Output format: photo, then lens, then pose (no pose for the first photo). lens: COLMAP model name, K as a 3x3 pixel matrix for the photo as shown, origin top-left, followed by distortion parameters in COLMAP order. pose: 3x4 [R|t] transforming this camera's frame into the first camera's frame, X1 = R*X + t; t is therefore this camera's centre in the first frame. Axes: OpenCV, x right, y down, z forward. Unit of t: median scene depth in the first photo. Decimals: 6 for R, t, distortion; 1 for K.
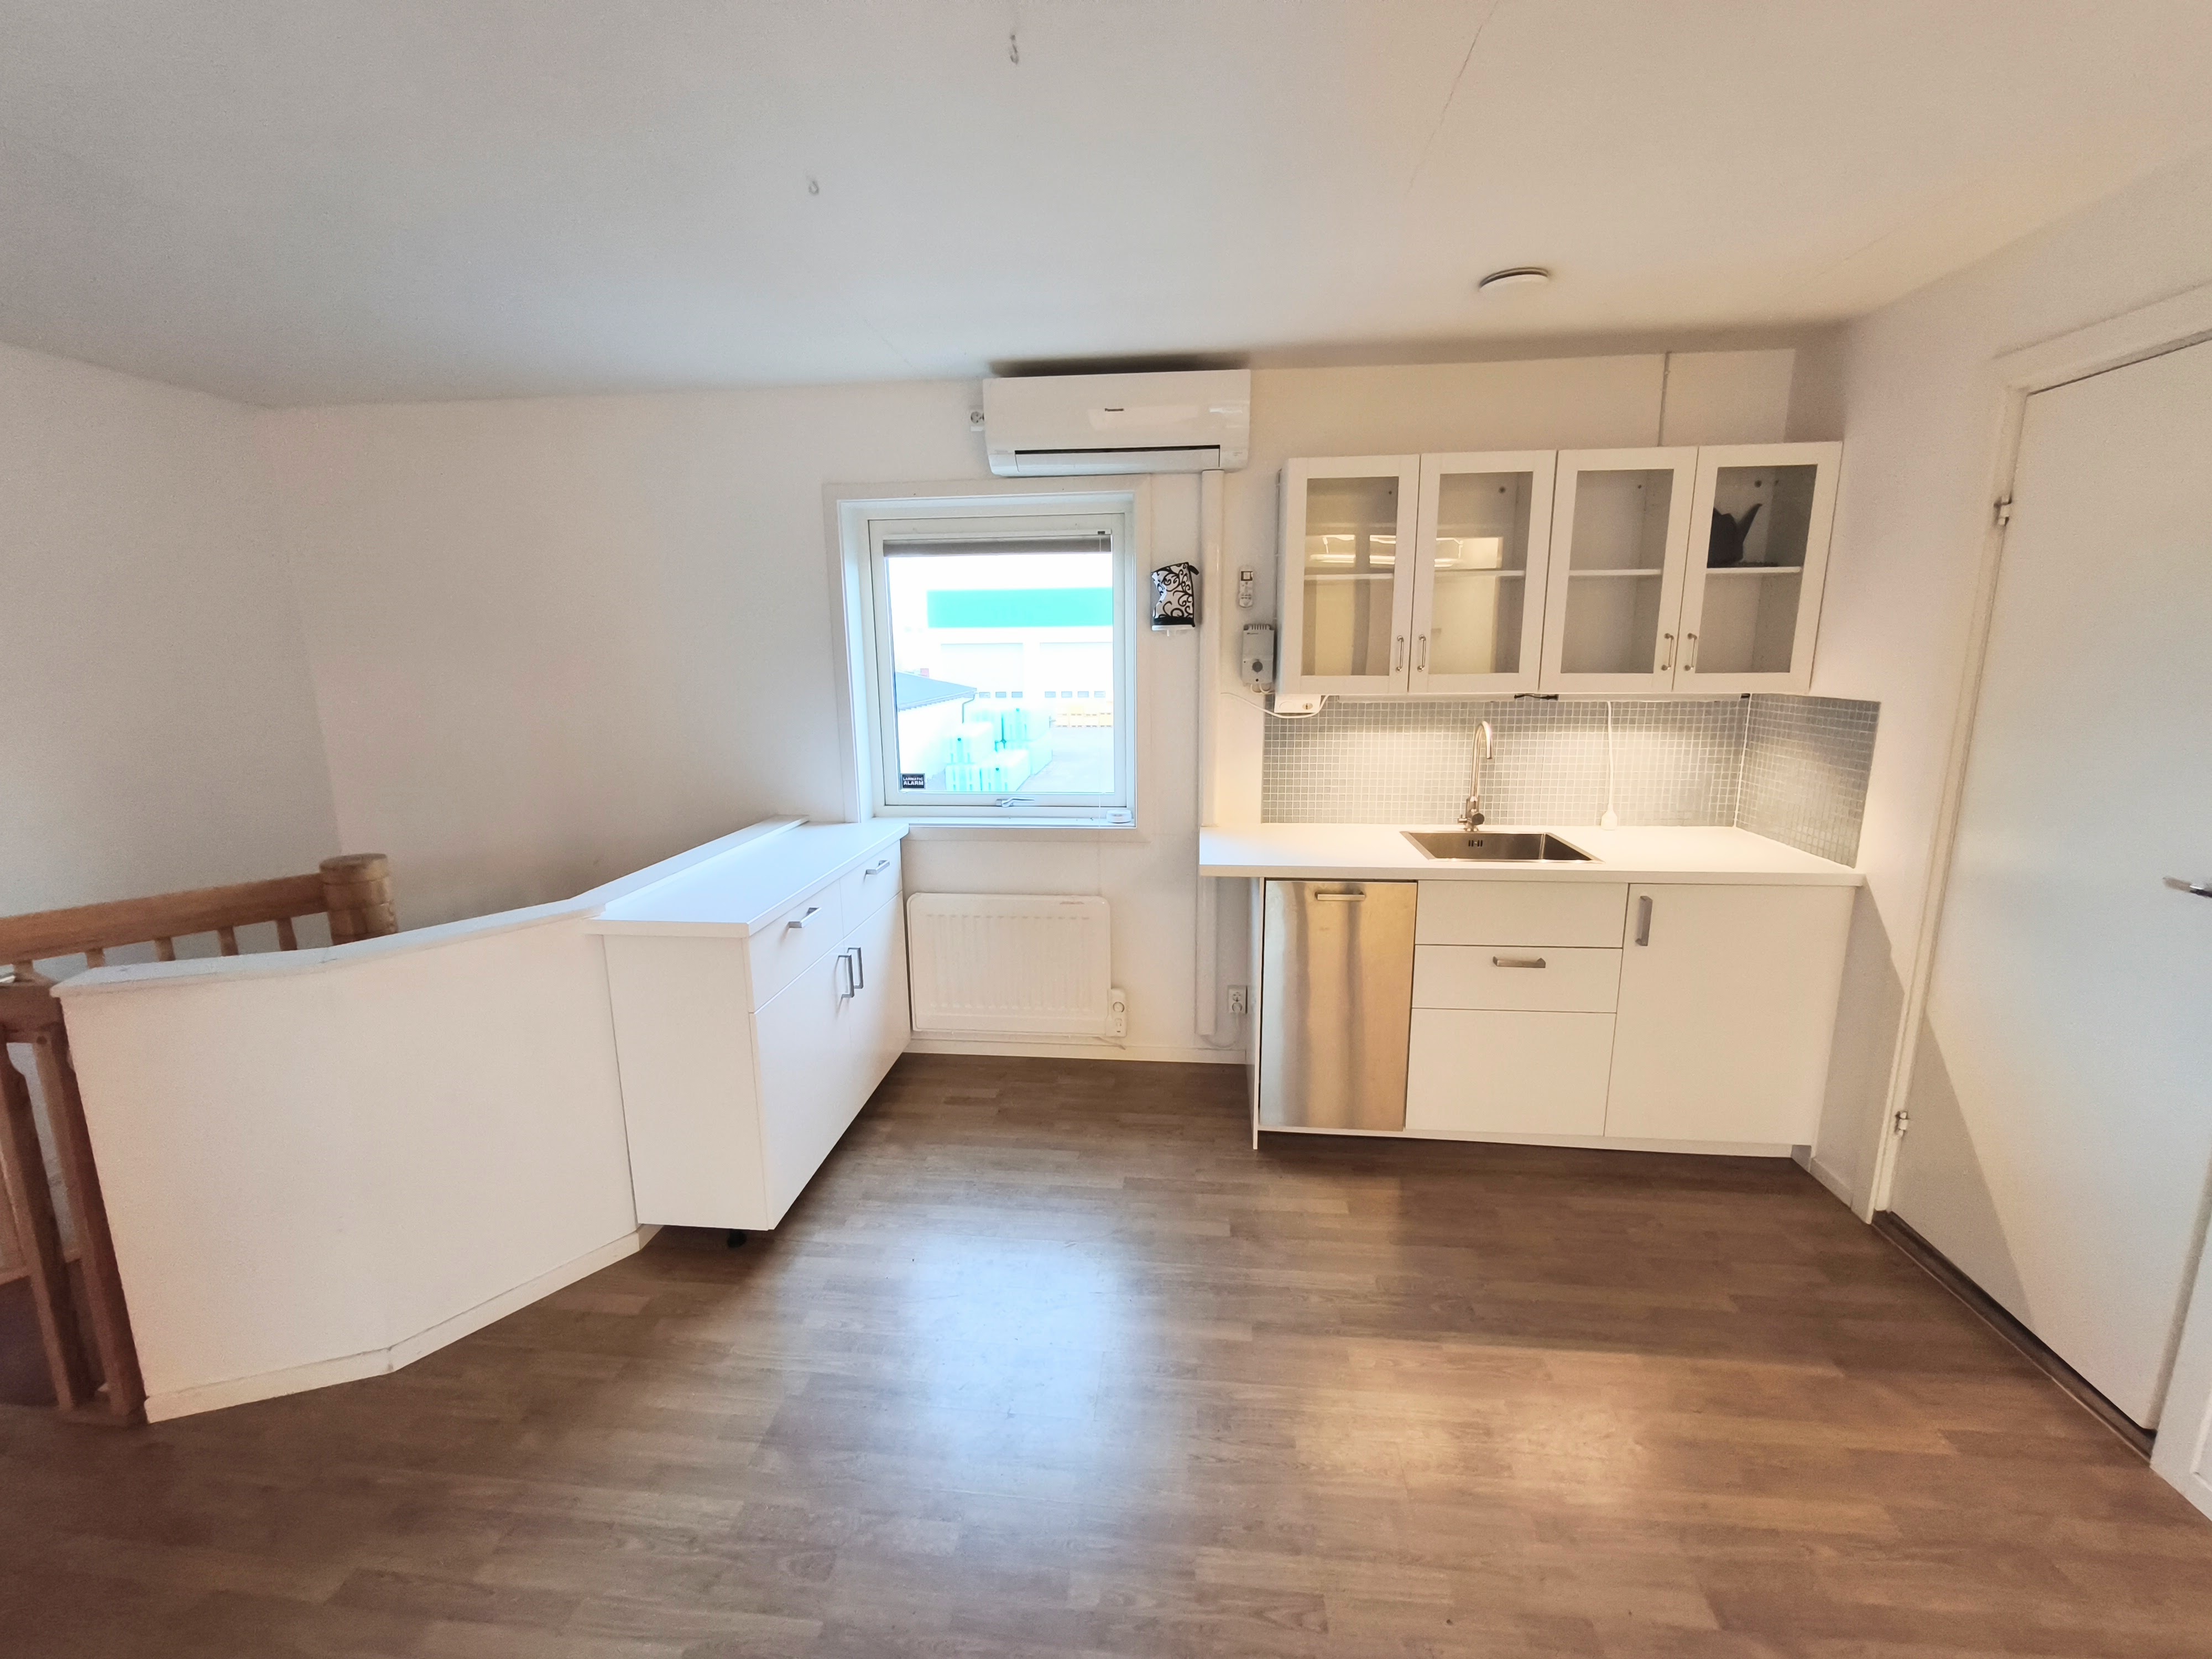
lens RADIAL K [[922.7, 0, 1099.8], [0, 922.7, 837.5], [0, 0, 1]] dist [-0.002425, -0.001102]
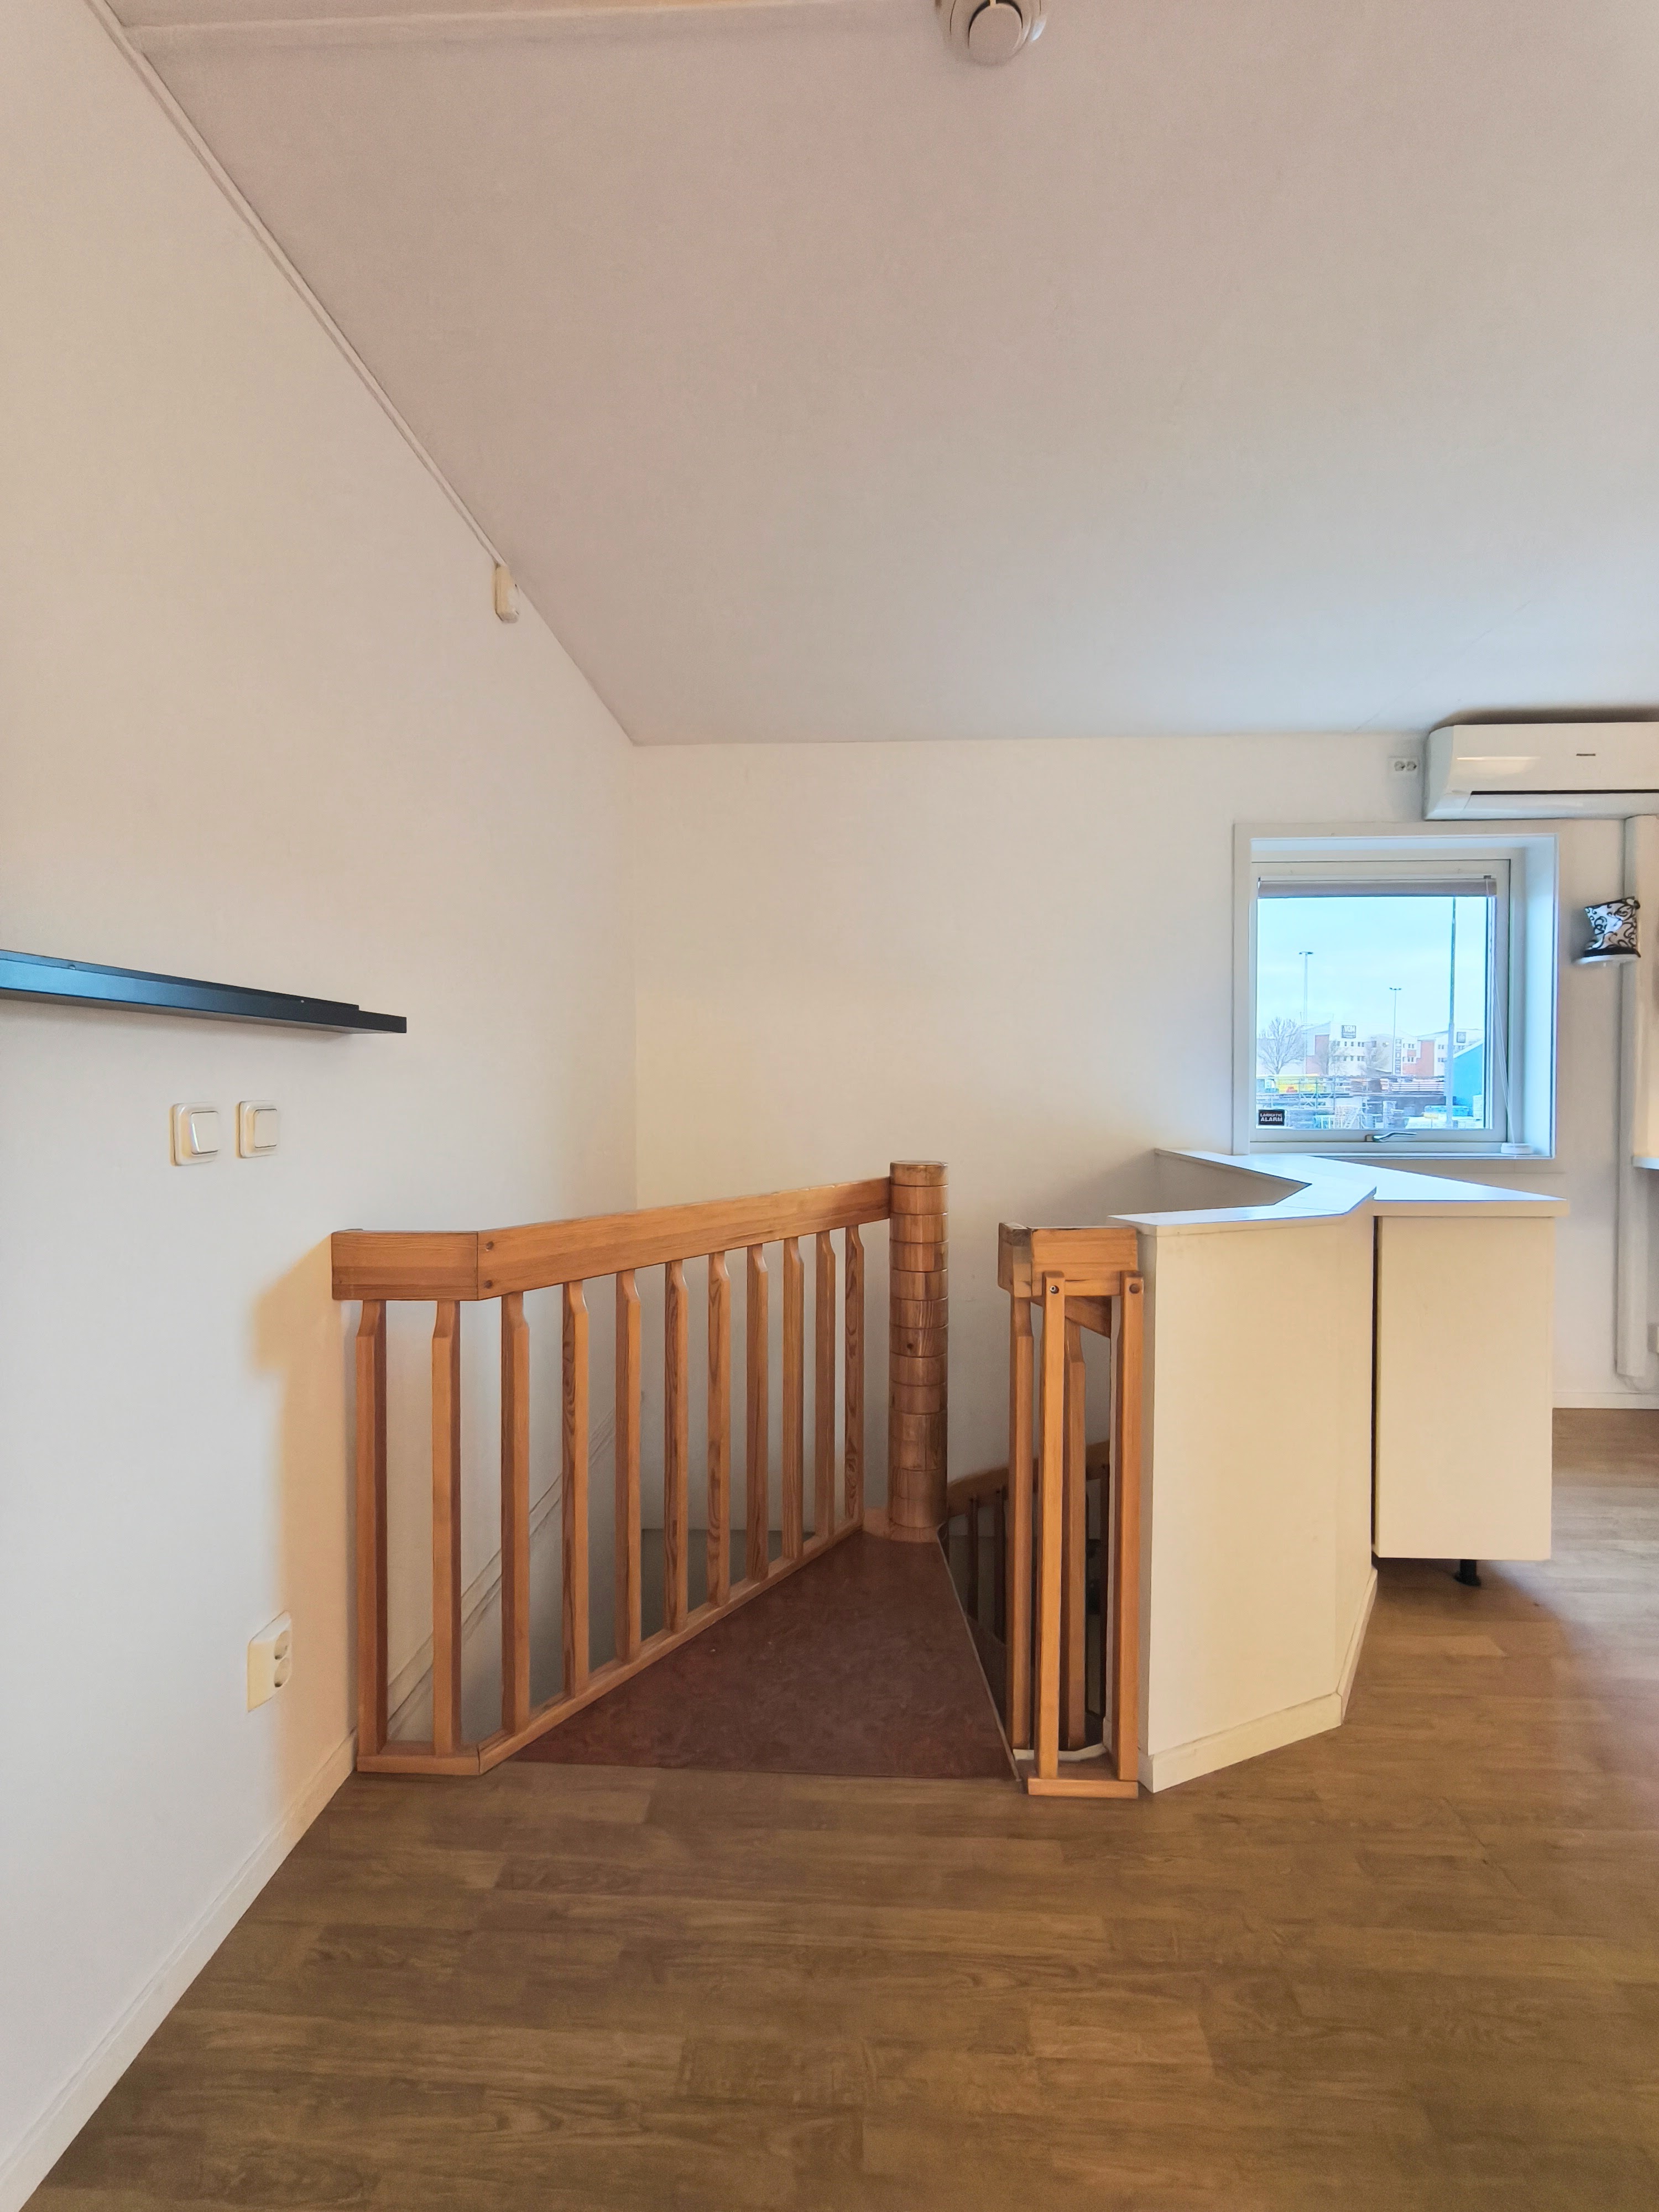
lens RADIAL K [[922.7, 0, 833.7], [0, 922.7, 1102.2], [0, 0, 1]] dist [-0.002425, -0.001102]
pose [[0.997396, 0.013574, 0.070835, -0.872333], [-0.000460, 0.983306, -0.181959, 0.120625], [-0.072122, 0.181452, 0.980751, 0.079901]]
